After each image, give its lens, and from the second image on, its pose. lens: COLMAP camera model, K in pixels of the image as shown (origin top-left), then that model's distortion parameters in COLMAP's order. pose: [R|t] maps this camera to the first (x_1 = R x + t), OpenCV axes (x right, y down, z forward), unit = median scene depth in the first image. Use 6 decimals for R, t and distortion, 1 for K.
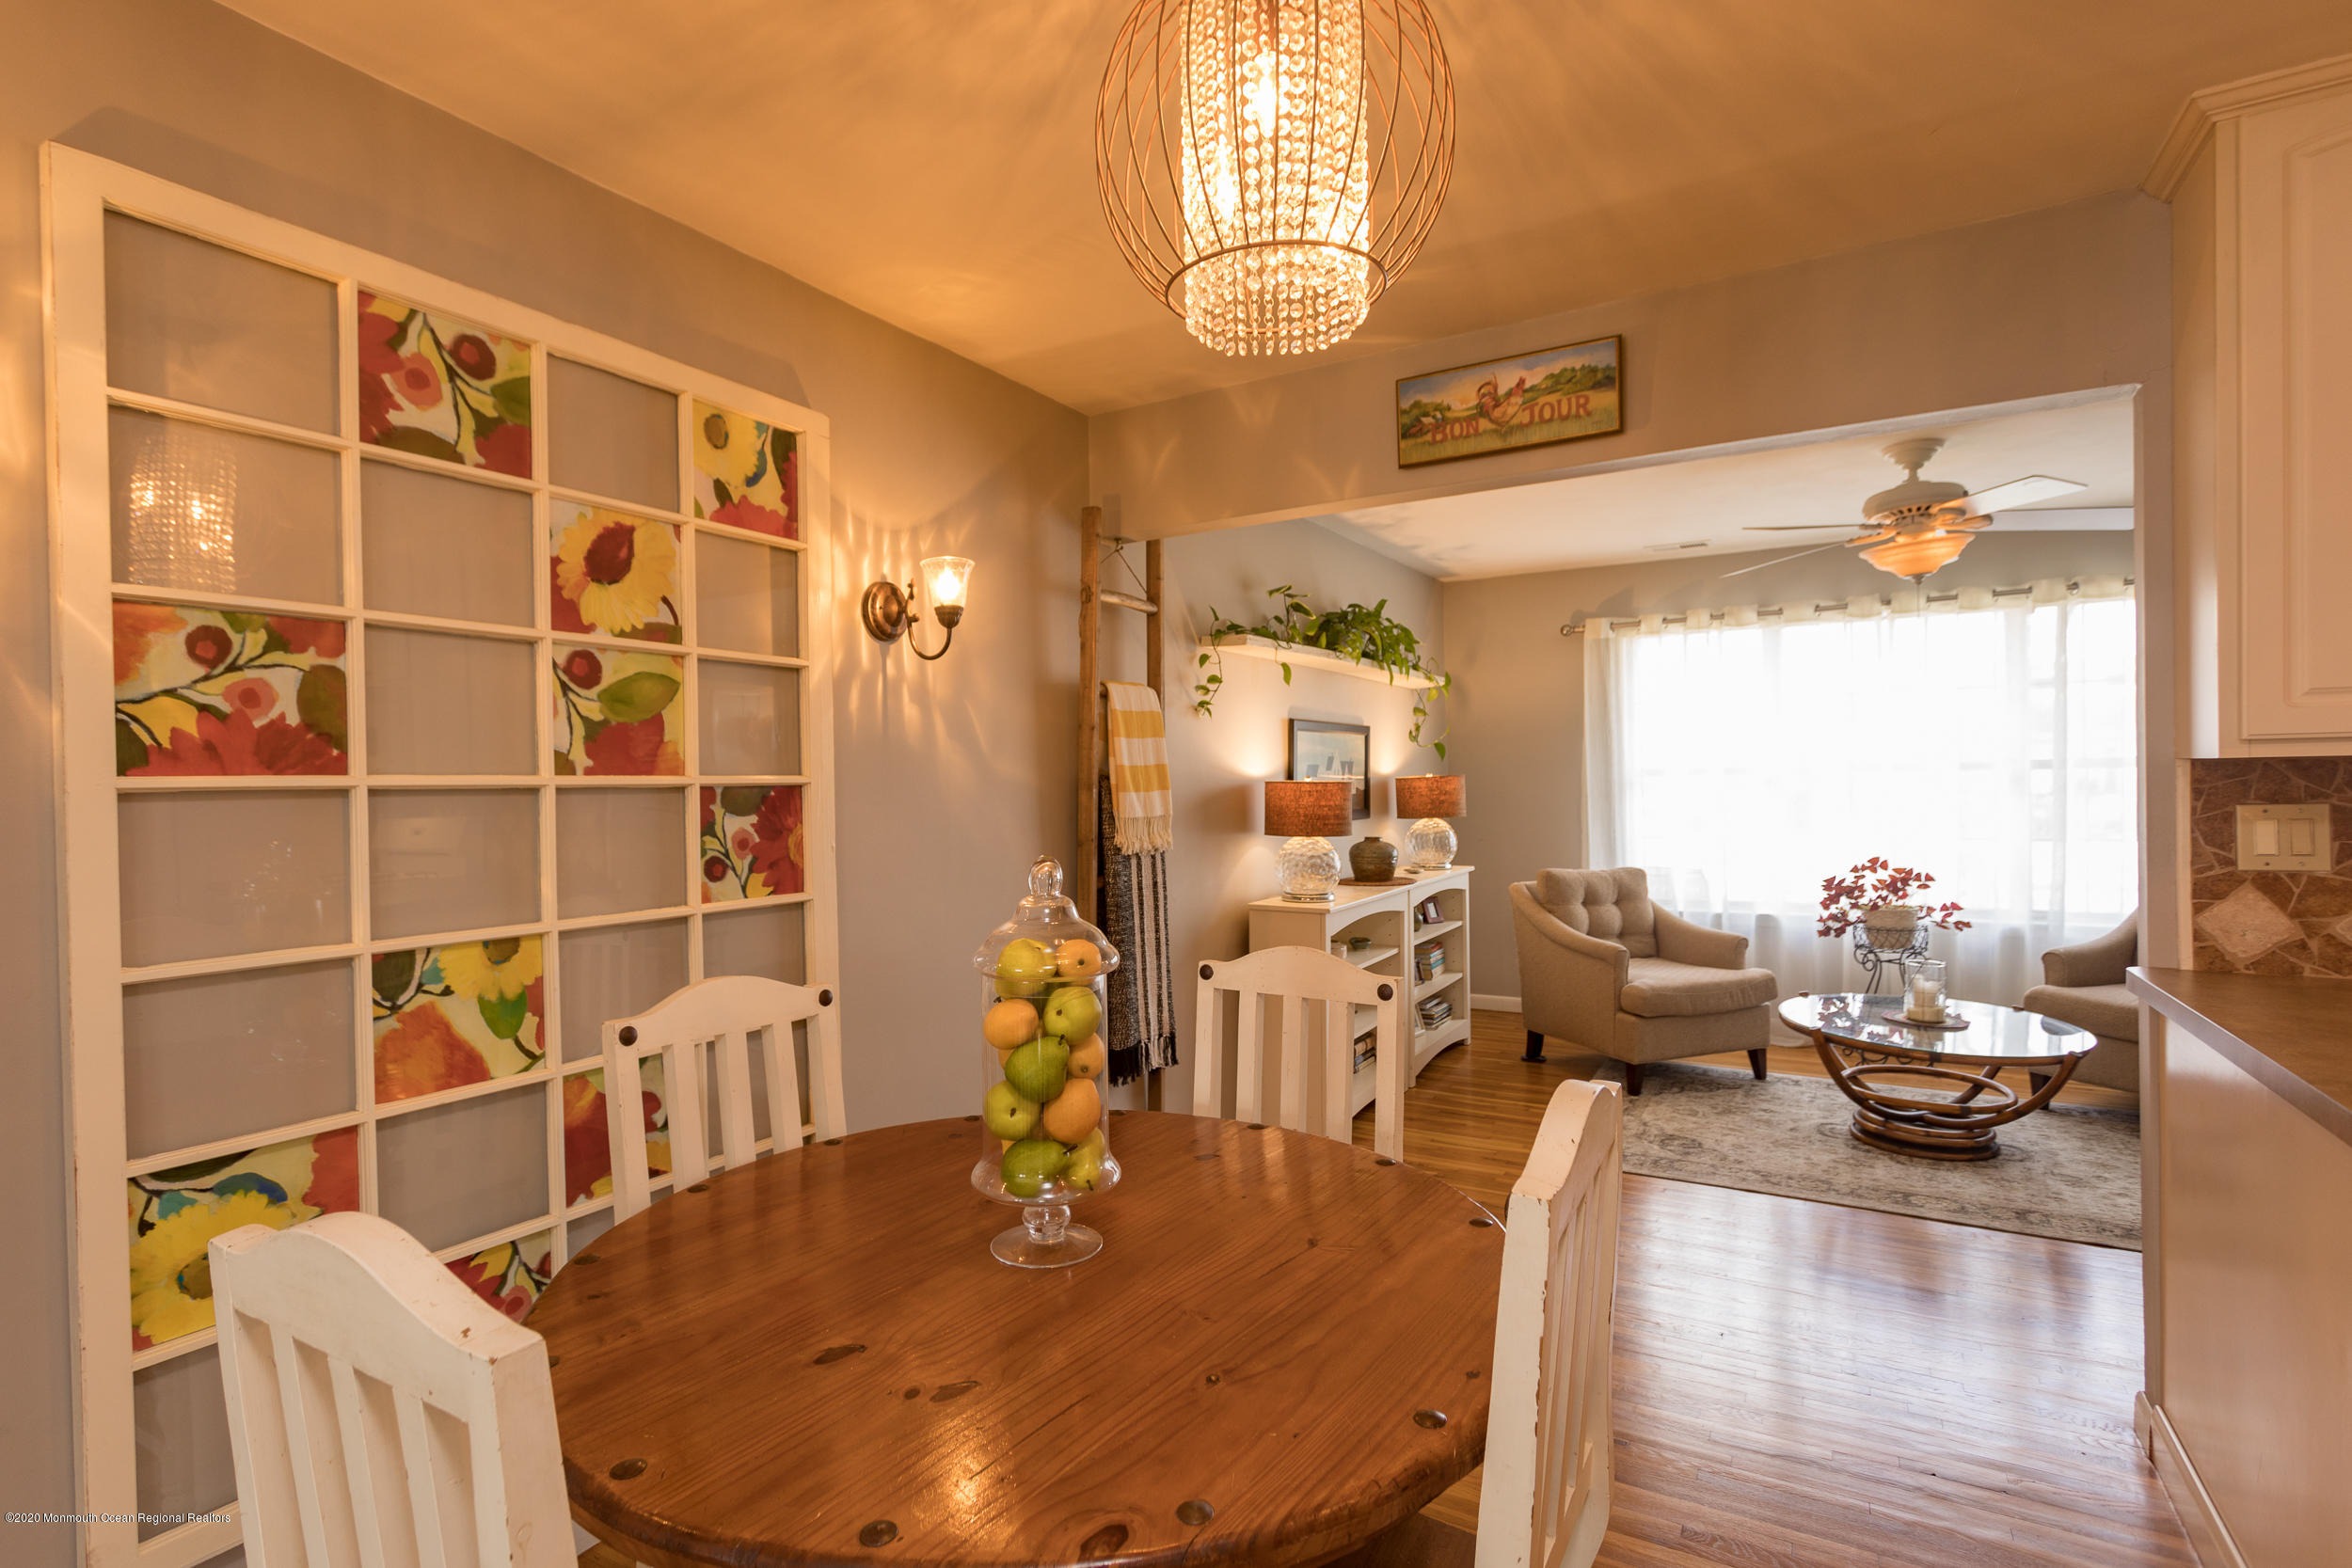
lens RADIAL K [[1132.4, 0, 1146.1], [0, 1132.4, 796.9], [0, 0, 1]] dist [-0.000628, 0.000932]
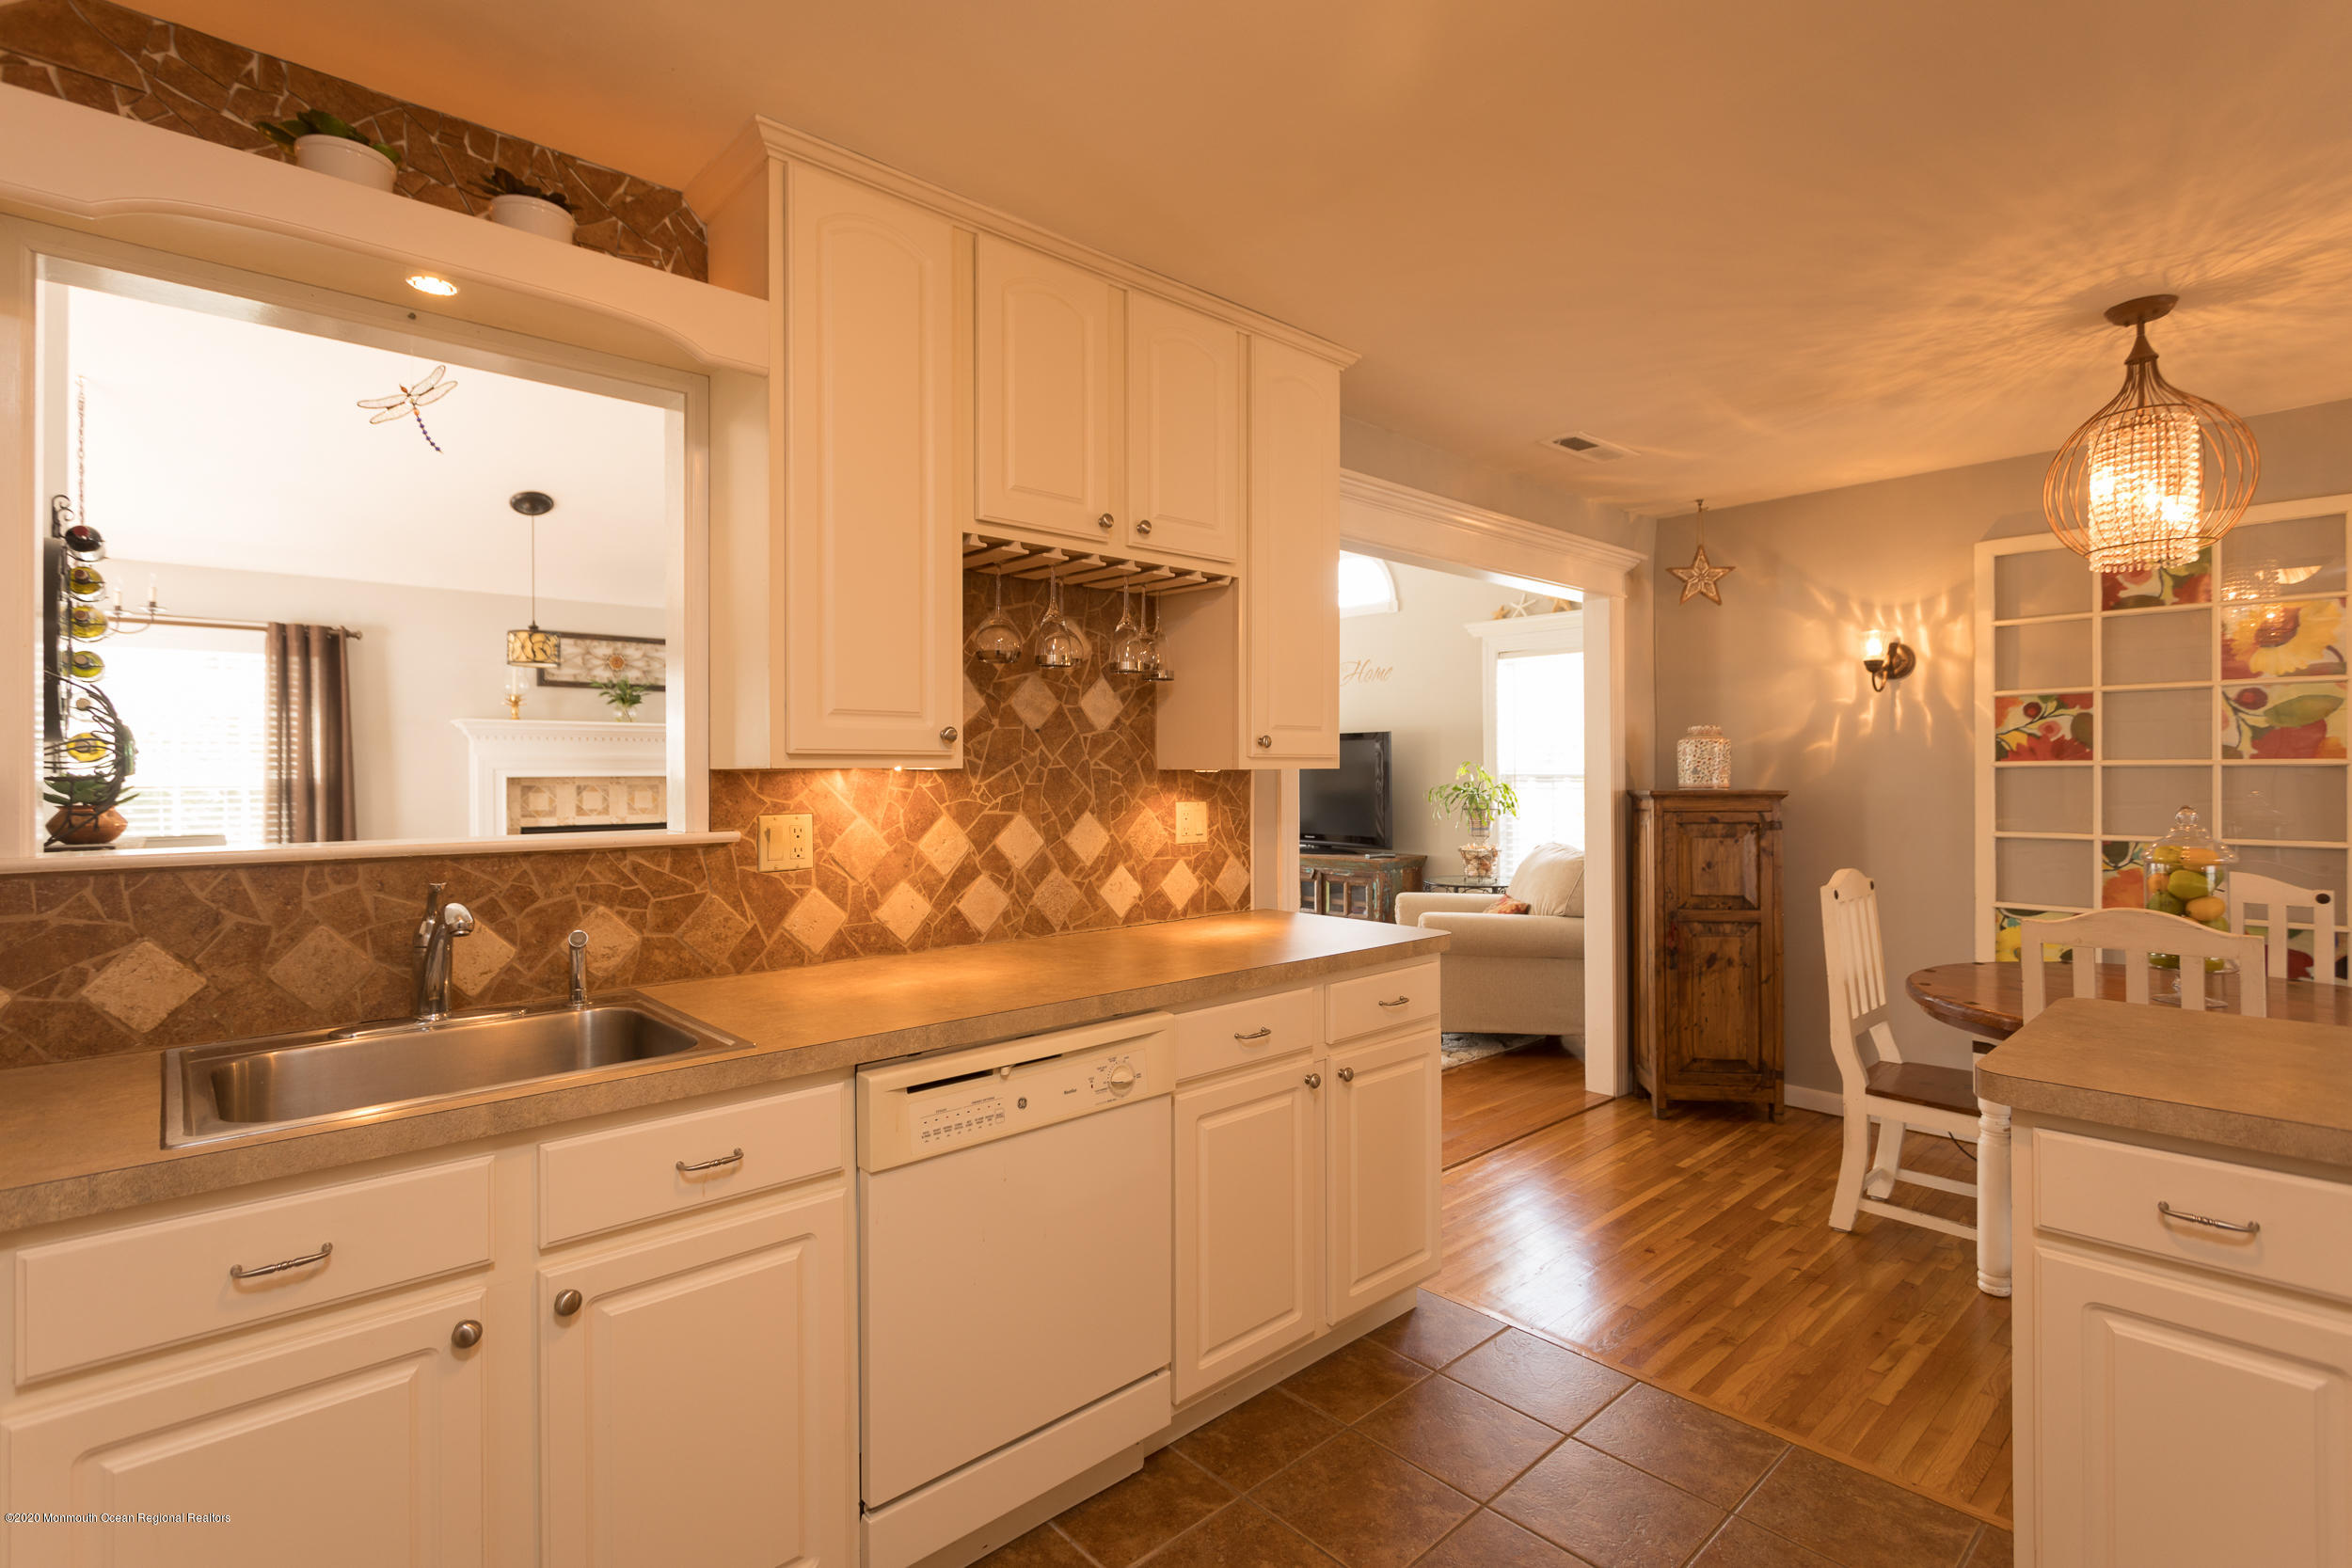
lens RADIAL K [[1104.1, 0, 1160.6], [0, 1104.1, 773.5], [0, 0, 1]] dist [0.000835, 0.001515]
pose [[-0.289277, 0.020829, -0.957019, 1.145087], [0.001321, 0.999771, 0.021360, -0.024812], [0.957245, 0.004915, -0.289238, -0.086761]]
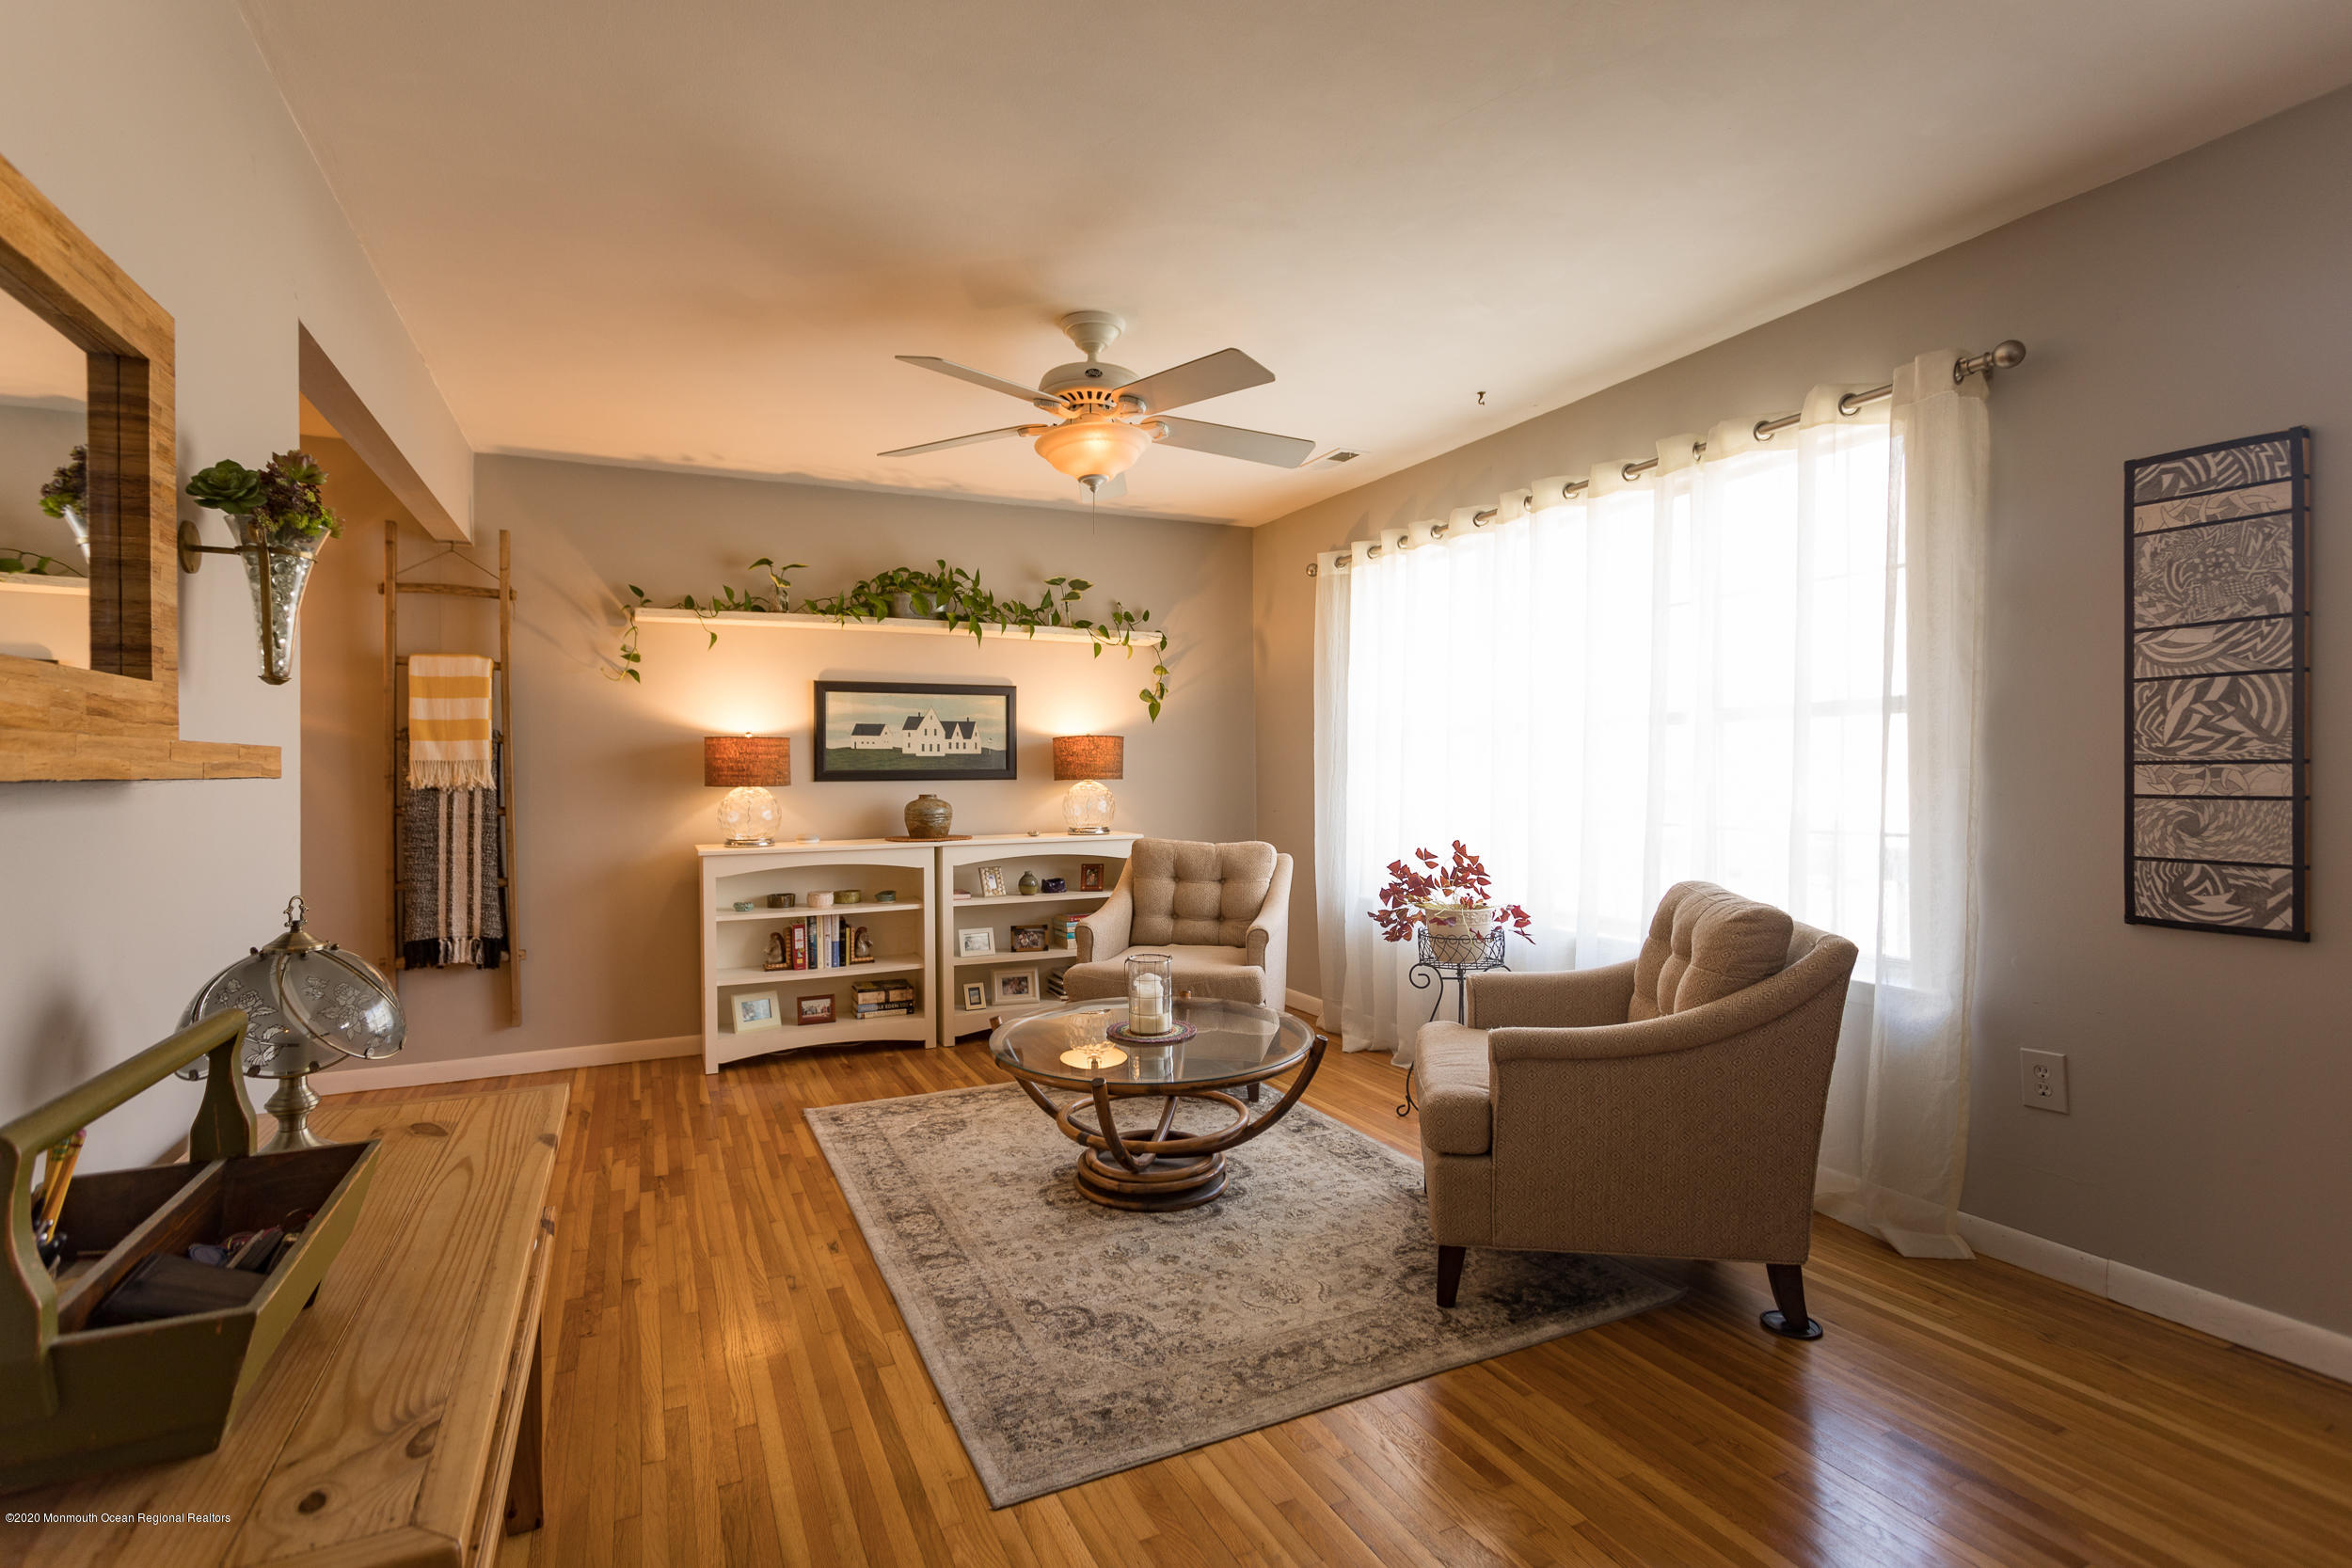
lens RADIAL K [[1104.1, 0, 1160.6], [0, 1104.1, 773.5], [0, 0, 1]] dist [0.000835, 0.001515]
pose [[0.832326, 0.015217, -0.554078, 1.576089], [-0.017806, 0.999841, 0.000710, 0.019663], [0.554001, 0.009275, 0.832464, 0.491912]]
